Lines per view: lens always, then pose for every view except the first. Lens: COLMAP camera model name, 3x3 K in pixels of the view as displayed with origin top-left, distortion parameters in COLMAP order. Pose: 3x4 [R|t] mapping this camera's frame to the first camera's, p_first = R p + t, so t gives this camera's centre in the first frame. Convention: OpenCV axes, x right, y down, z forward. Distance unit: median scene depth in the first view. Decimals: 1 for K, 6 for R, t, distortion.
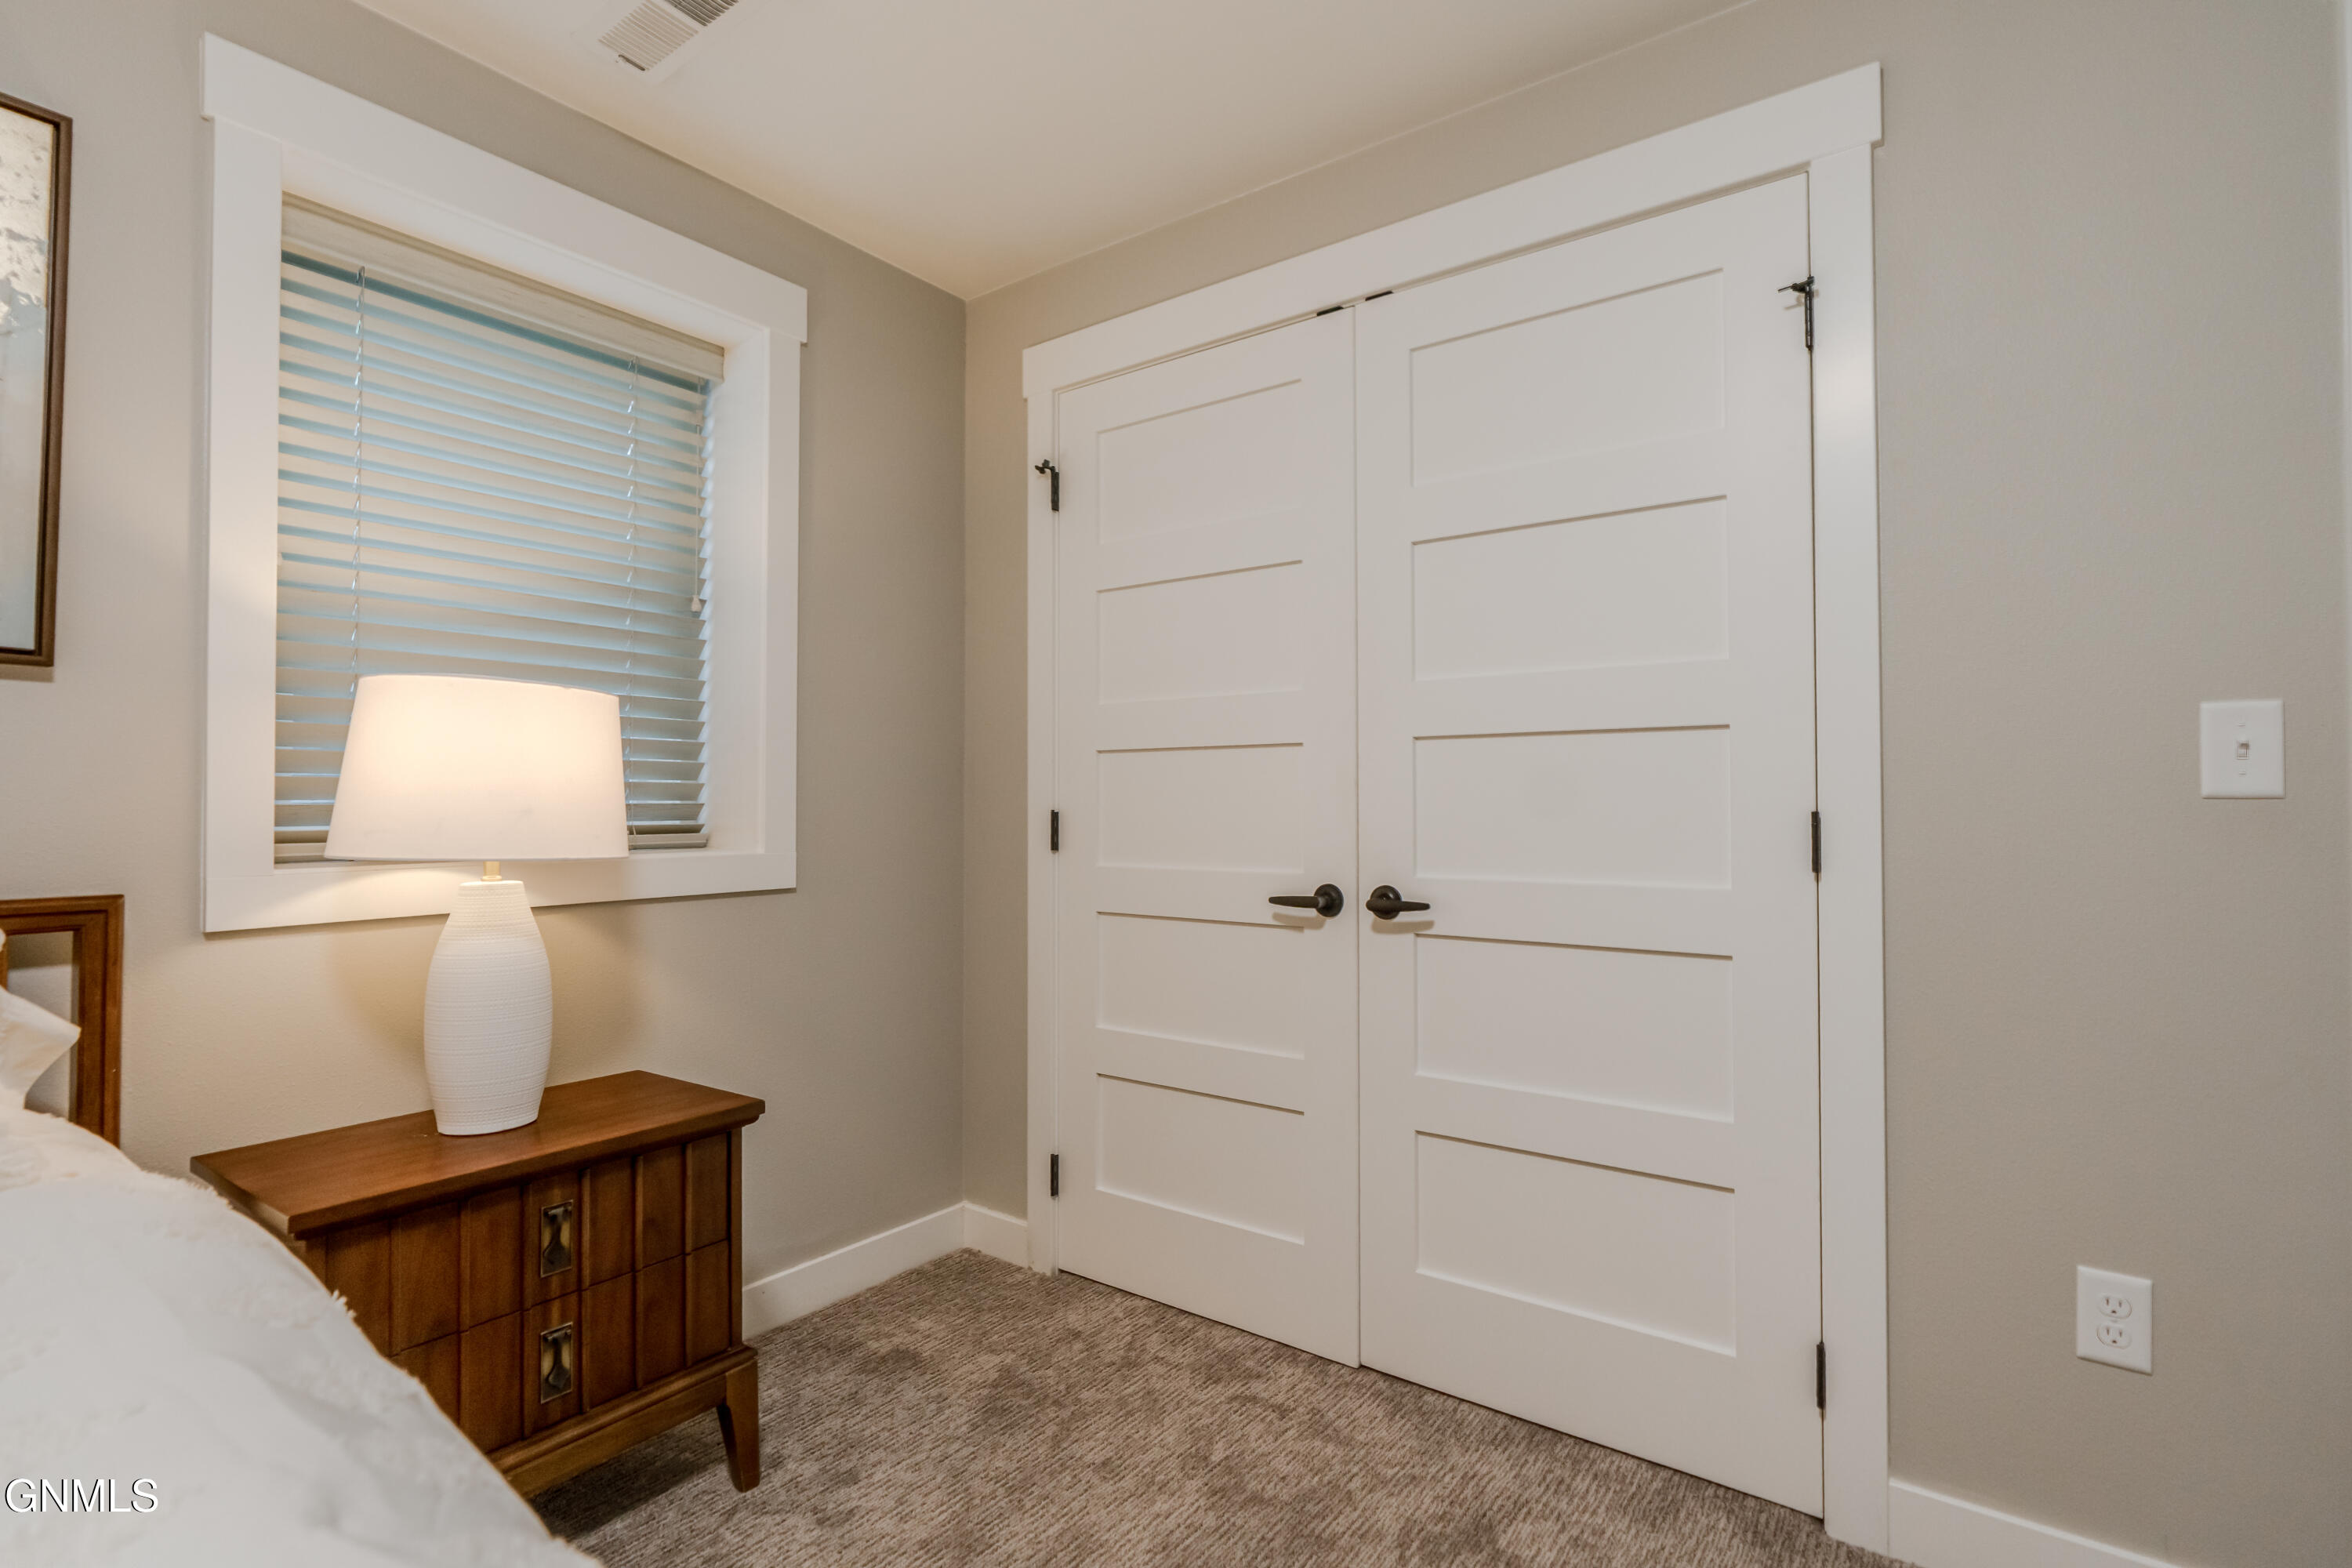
lens RADIAL K [[1096.2, 0, 1186.3], [0, 1096.2, 779.4], [0, 0, 1]] dist [-0.008802, 0.001848]
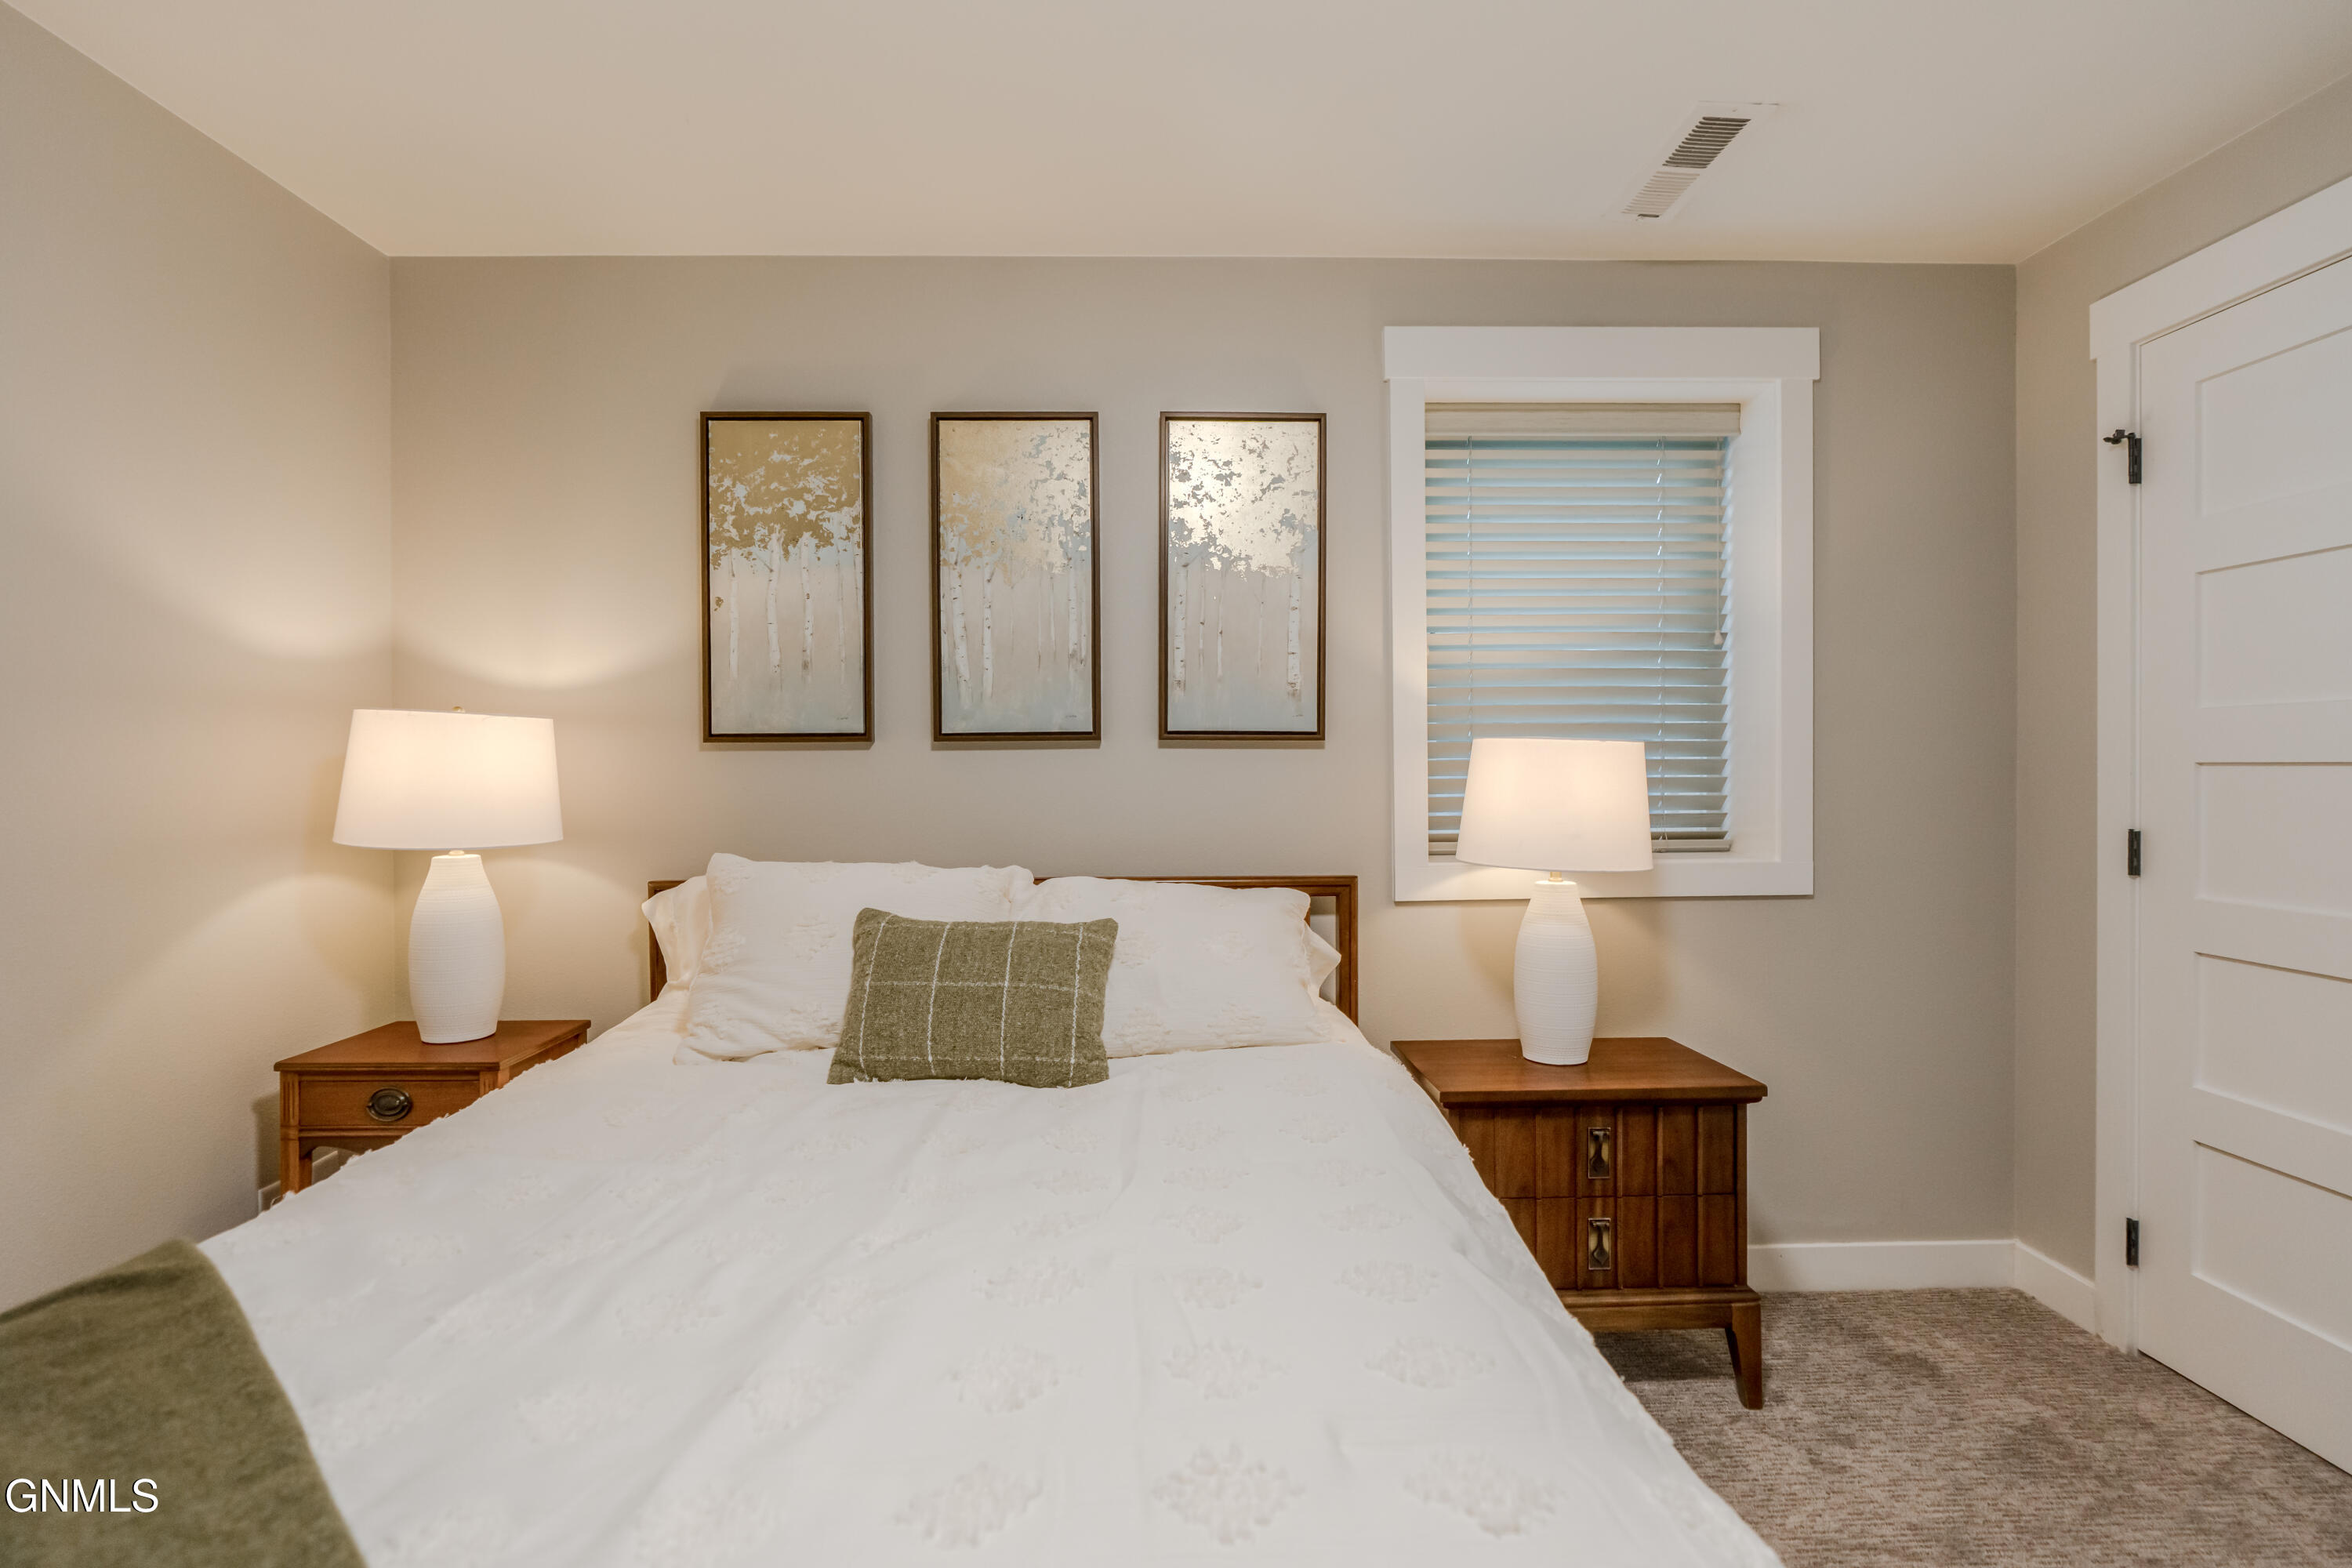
lens RADIAL K [[1096.2, 0, 1186.3], [0, 1096.2, 779.4], [0, 0, 1]] dist [-0.008802, 0.001848]
pose [[0.614741, 0.008409, -0.788684, 0.130794], [0.021590, 0.999389, 0.027484, -0.067636], [0.788433, -0.033923, 0.614184, -0.164524]]
